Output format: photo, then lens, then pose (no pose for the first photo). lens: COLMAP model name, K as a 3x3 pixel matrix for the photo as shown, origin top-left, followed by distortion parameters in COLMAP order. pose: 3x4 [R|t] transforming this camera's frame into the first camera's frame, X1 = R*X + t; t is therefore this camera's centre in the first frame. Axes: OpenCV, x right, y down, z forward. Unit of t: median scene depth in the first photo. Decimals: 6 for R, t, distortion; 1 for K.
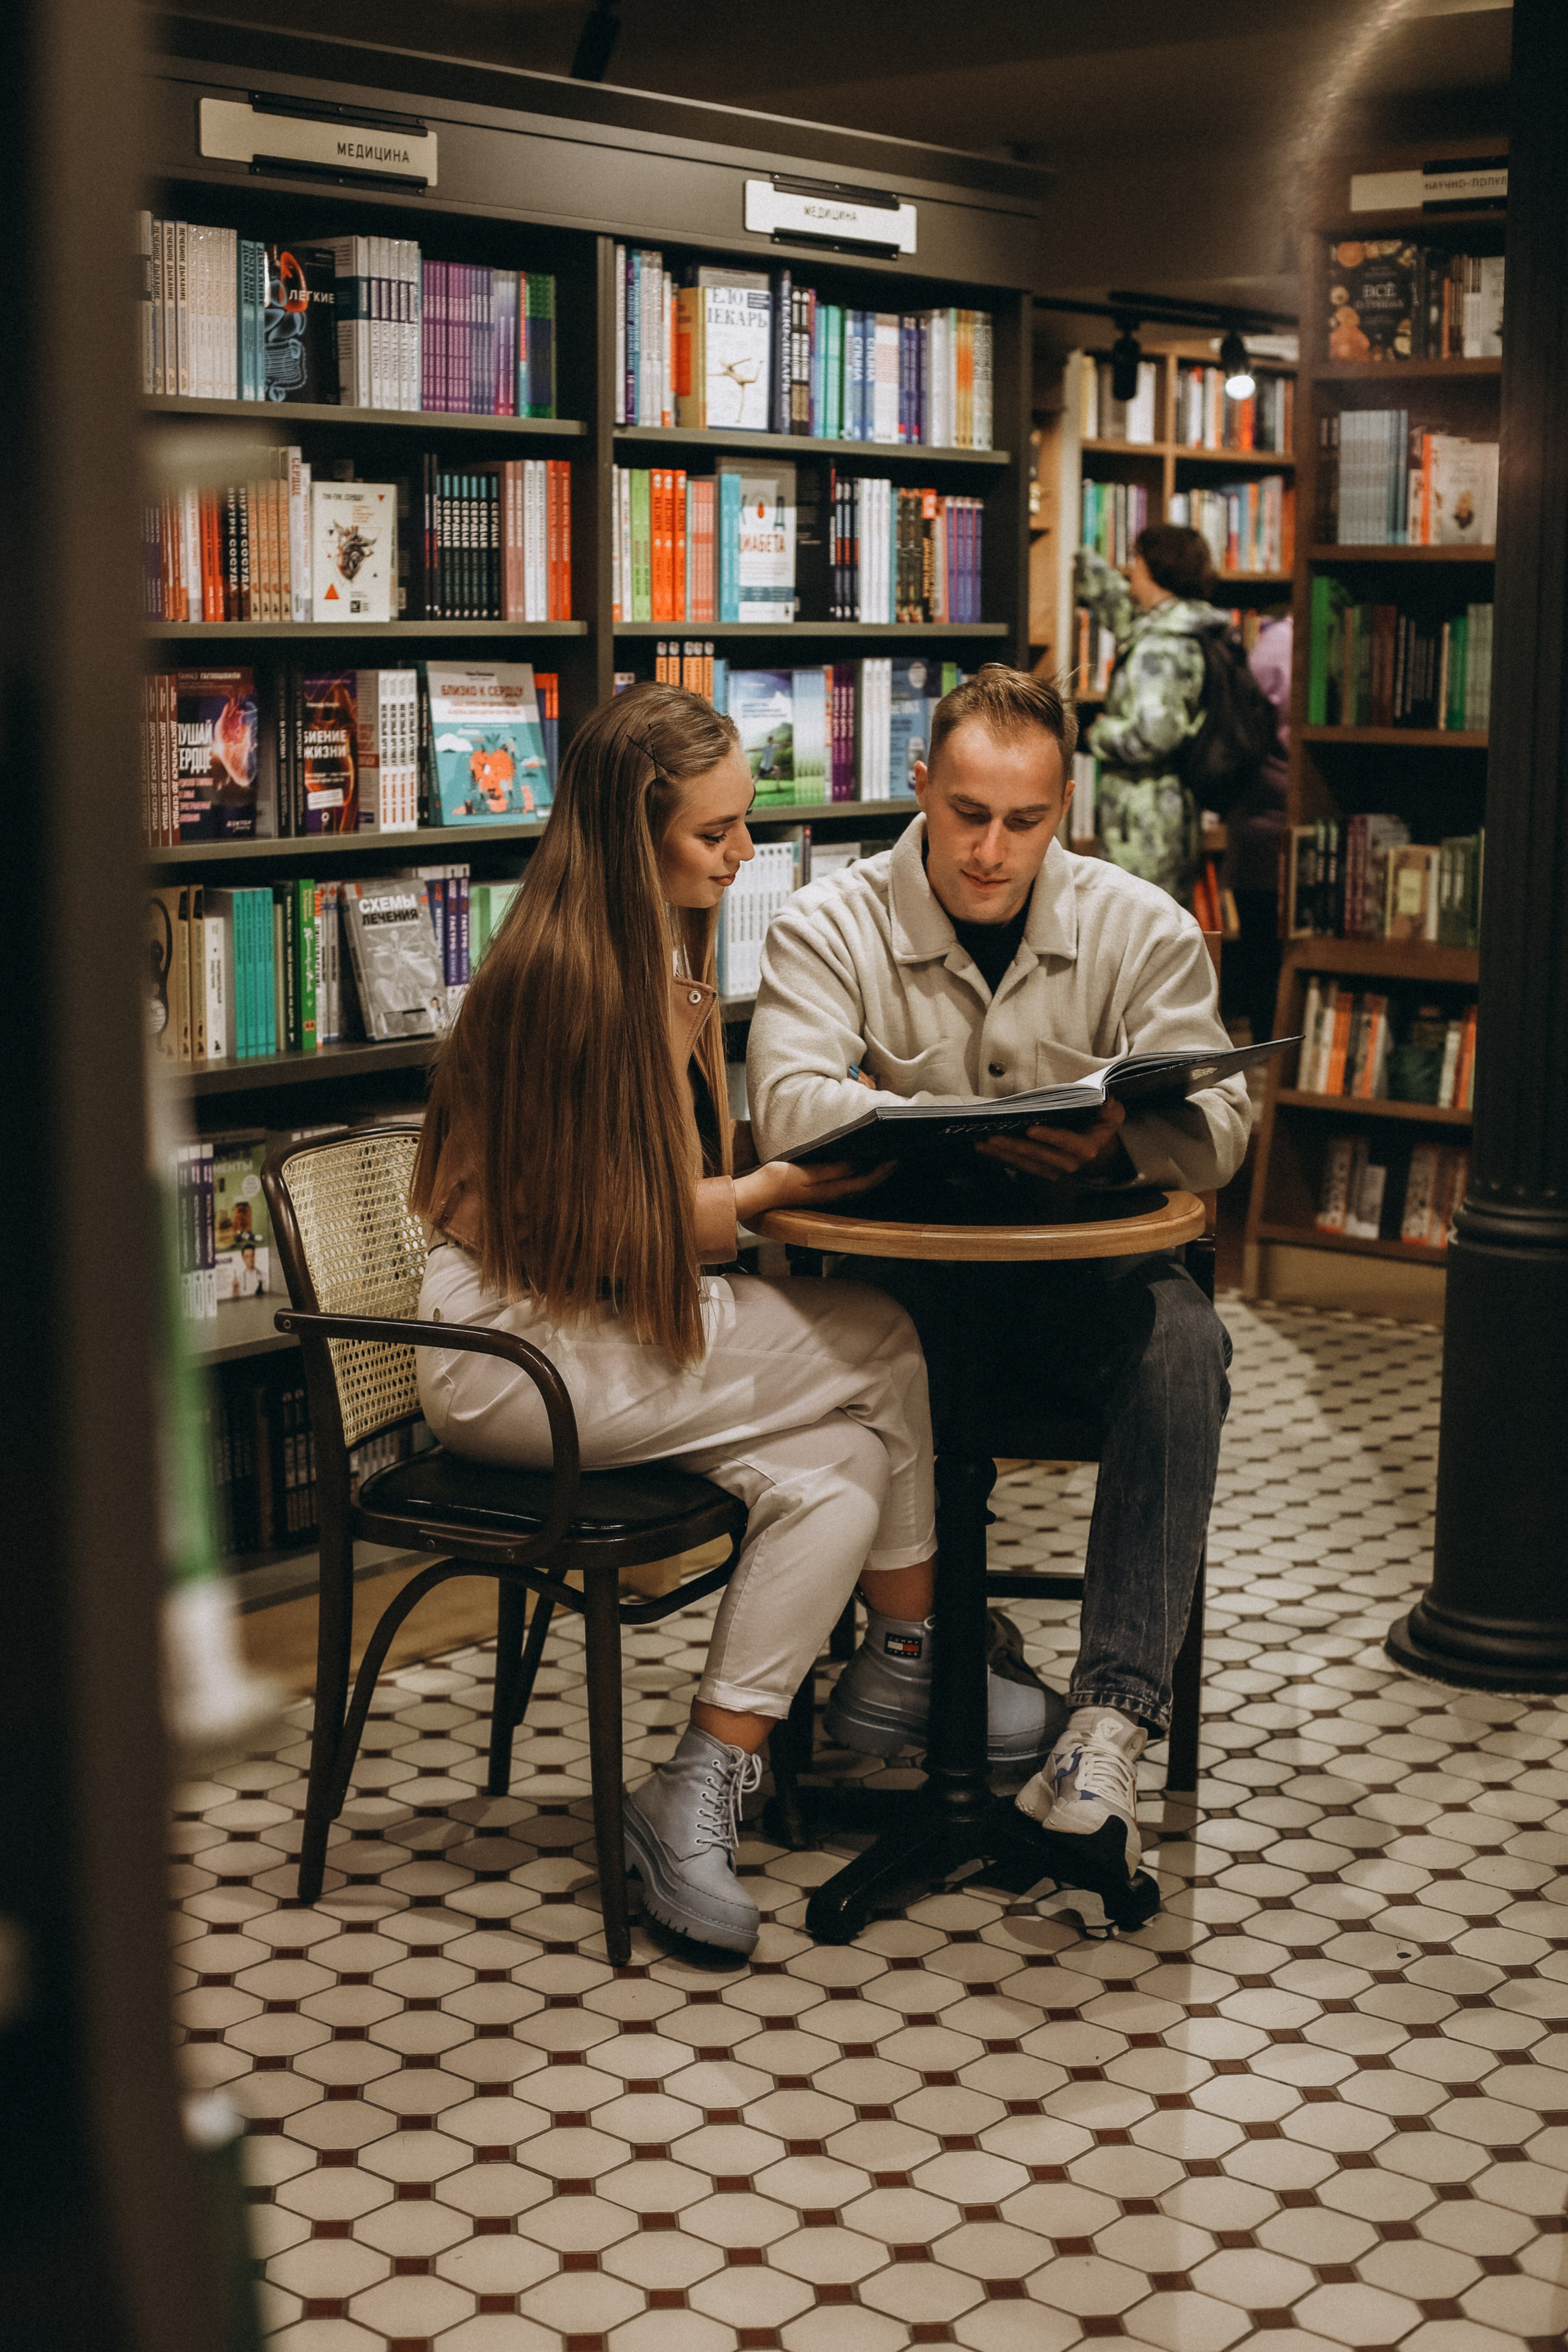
lens RADIAL K [[3376.4, 0, 784.0], [0, 3376.4, 1176.0], [0, 0, 1]] dist [0.005756, 0.012769]
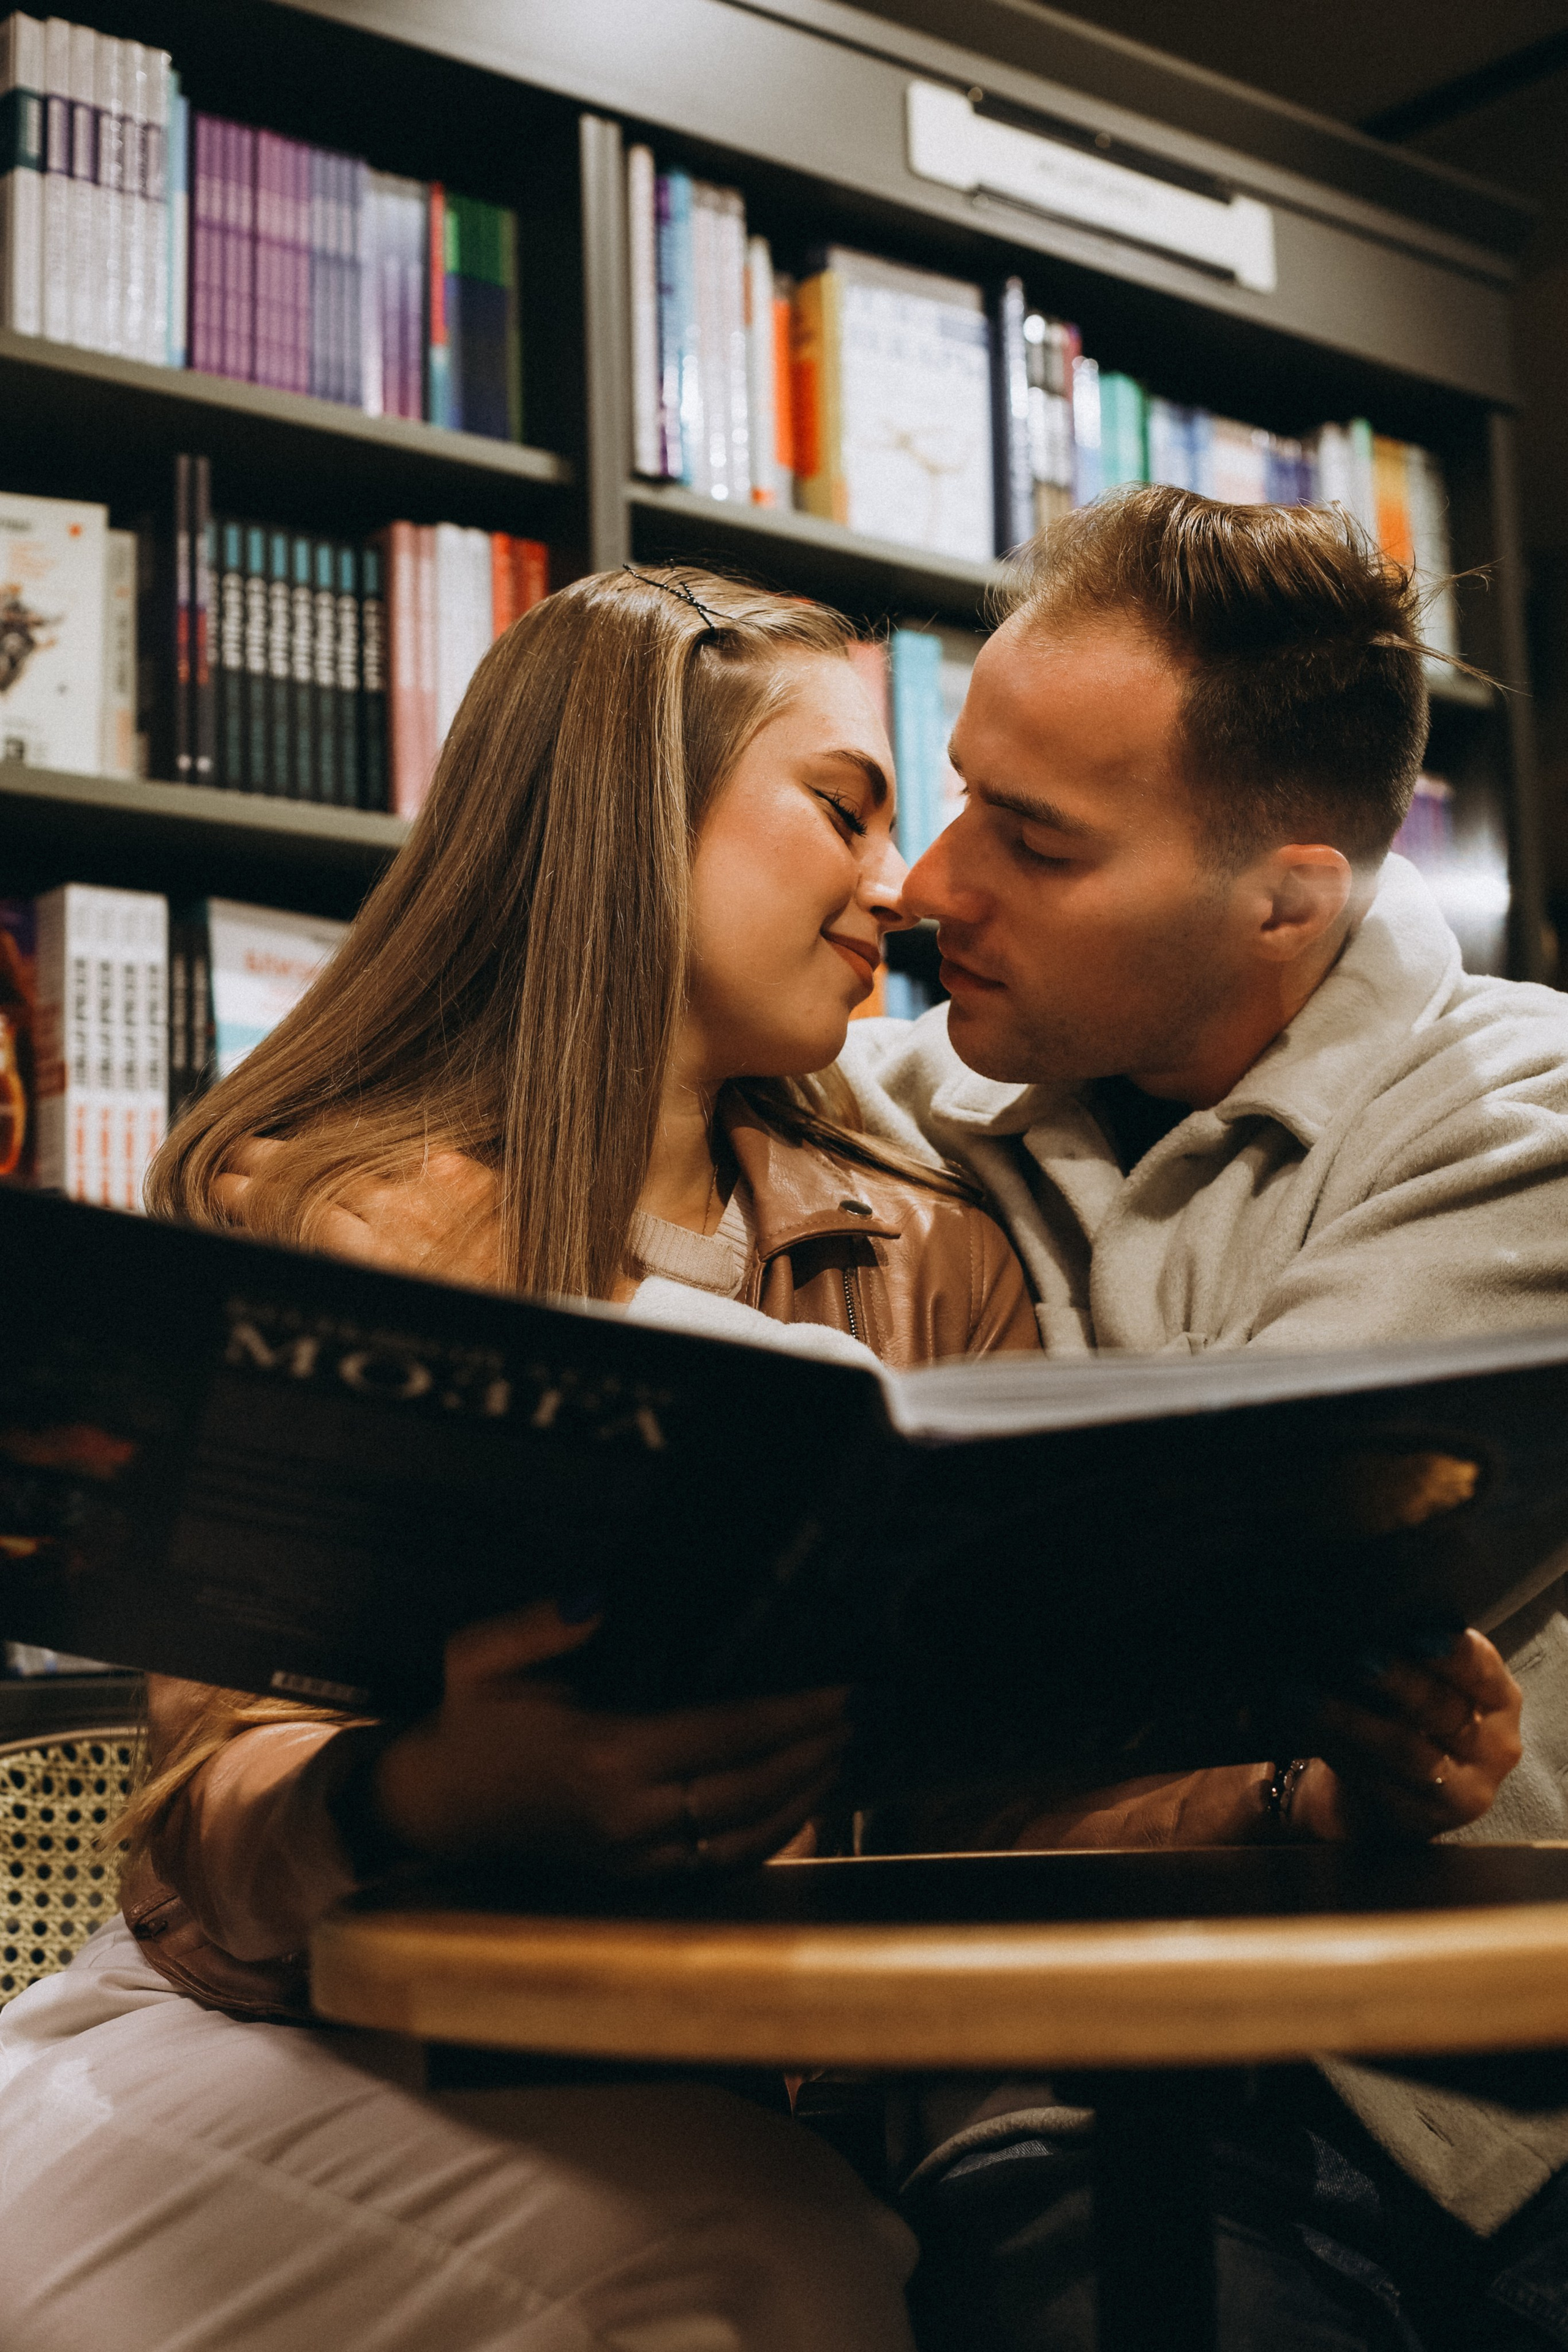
lens RADIAL K [[3278.6, 0, 784.0], [0, 3278.6, 1176.0], [0, 0, 1]] dist [0.005528, 0.003518]
pose [[0.980437, -0.059969, -0.187478, 0.057985], [0.002157, 0.955676, -0.294412, 0.021897], [0.196823, 0.288247, 0.937109, 0.587183]]
